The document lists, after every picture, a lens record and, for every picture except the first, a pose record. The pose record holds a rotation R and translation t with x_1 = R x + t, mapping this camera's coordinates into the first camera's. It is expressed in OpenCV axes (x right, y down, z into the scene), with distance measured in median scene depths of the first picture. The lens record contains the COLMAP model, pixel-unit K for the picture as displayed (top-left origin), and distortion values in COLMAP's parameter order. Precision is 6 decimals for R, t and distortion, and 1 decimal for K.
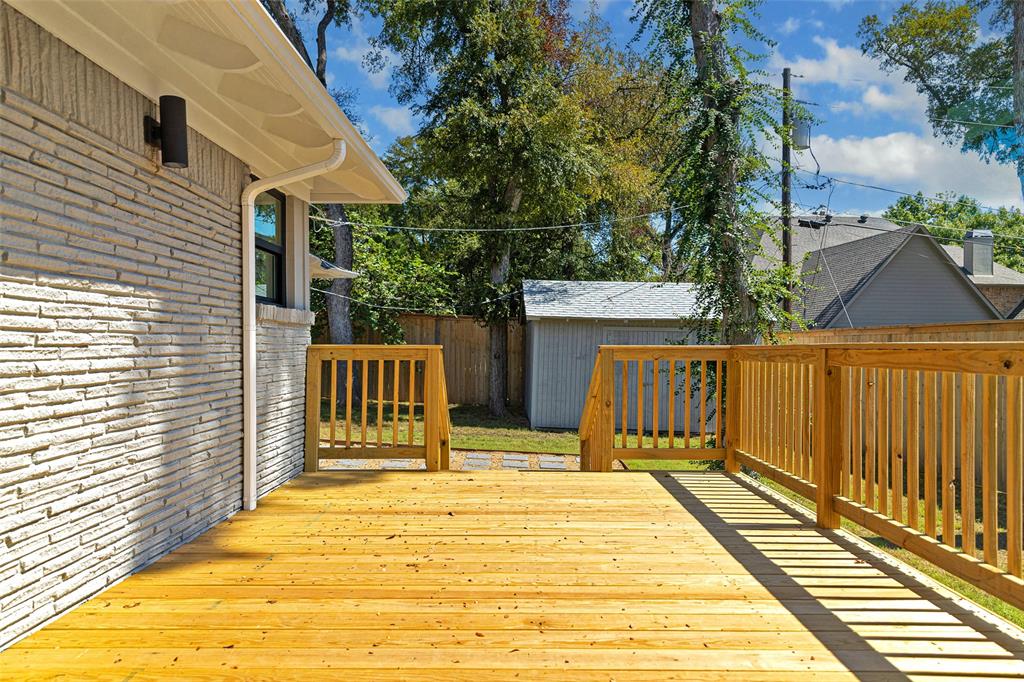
lens RADIAL K [[666.2, 0, 512.1], [0, 666.2, 342.5], [0, 0, 1]] dist [0.000462, -0.000113]
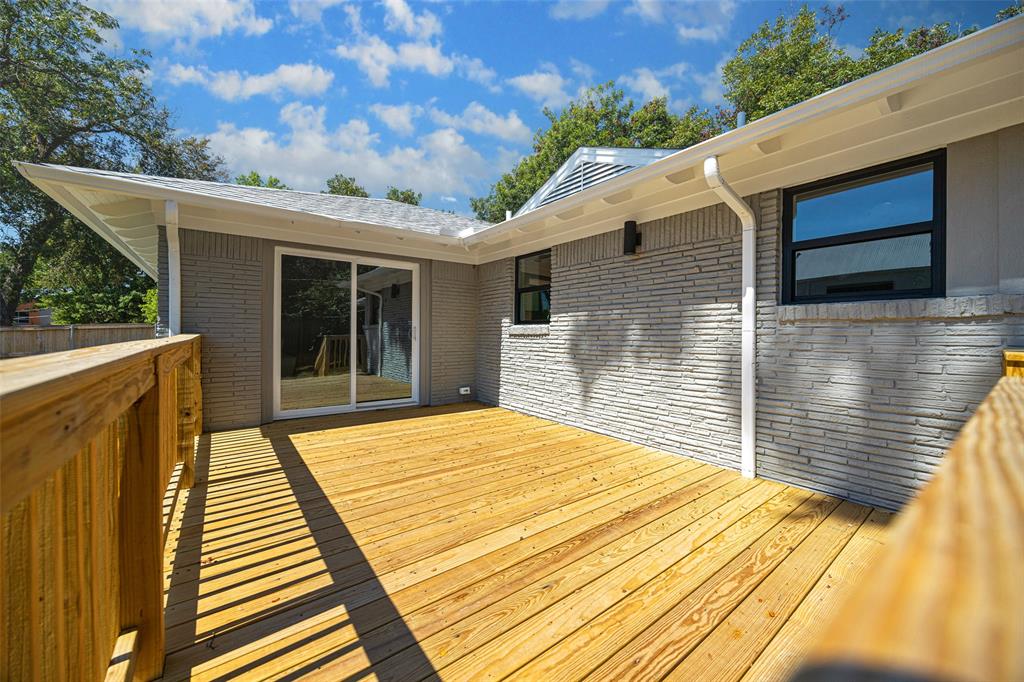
lens RADIAL K [[391.9, 0, 518.4], [0, 391.9, 338.1], [0, 0, 1]] dist [-0.001603, 0.000168]
pose [[-0.787209, 0.003063, -0.616679, 0.576850], [-0.003508, 0.999949, 0.009444, -0.018425], [0.616676, 0.009598, -0.787158, 1.959728]]
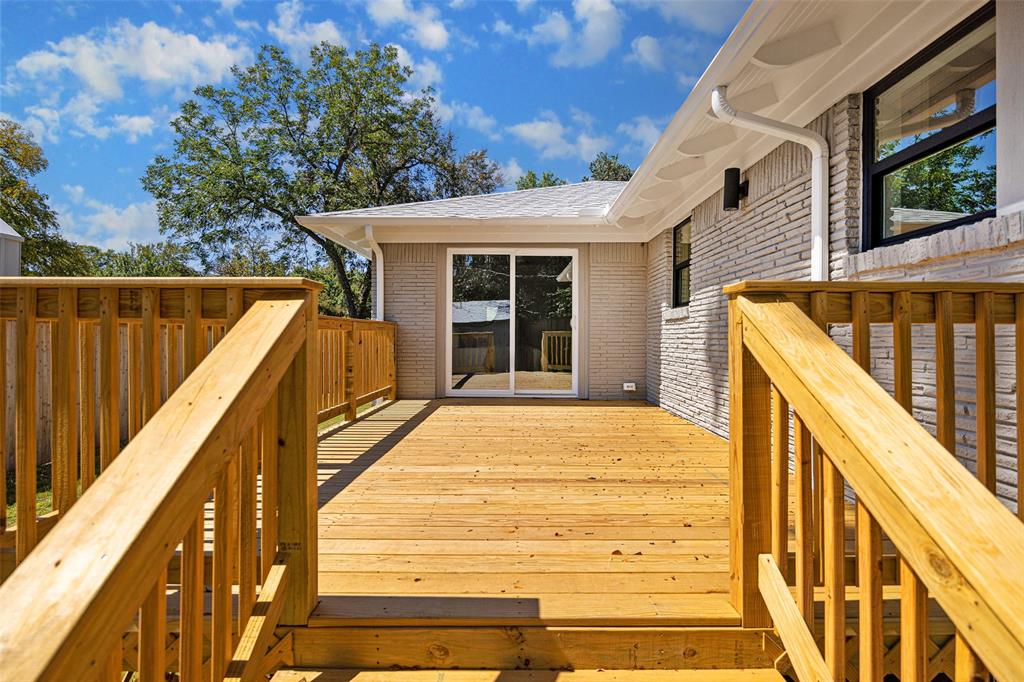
lens RADIAL K [[505.3, 0, 512.1], [0, 505.3, 336.0], [0, 0, 1]] dist [-0.005241, -0.000349]
pose [[-0.999994, -0.002232, -0.002491, 0.060490], [-0.002218, 0.999982, -0.005568, 0.061310], [0.002504, -0.005563, -0.999981, 2.517418]]
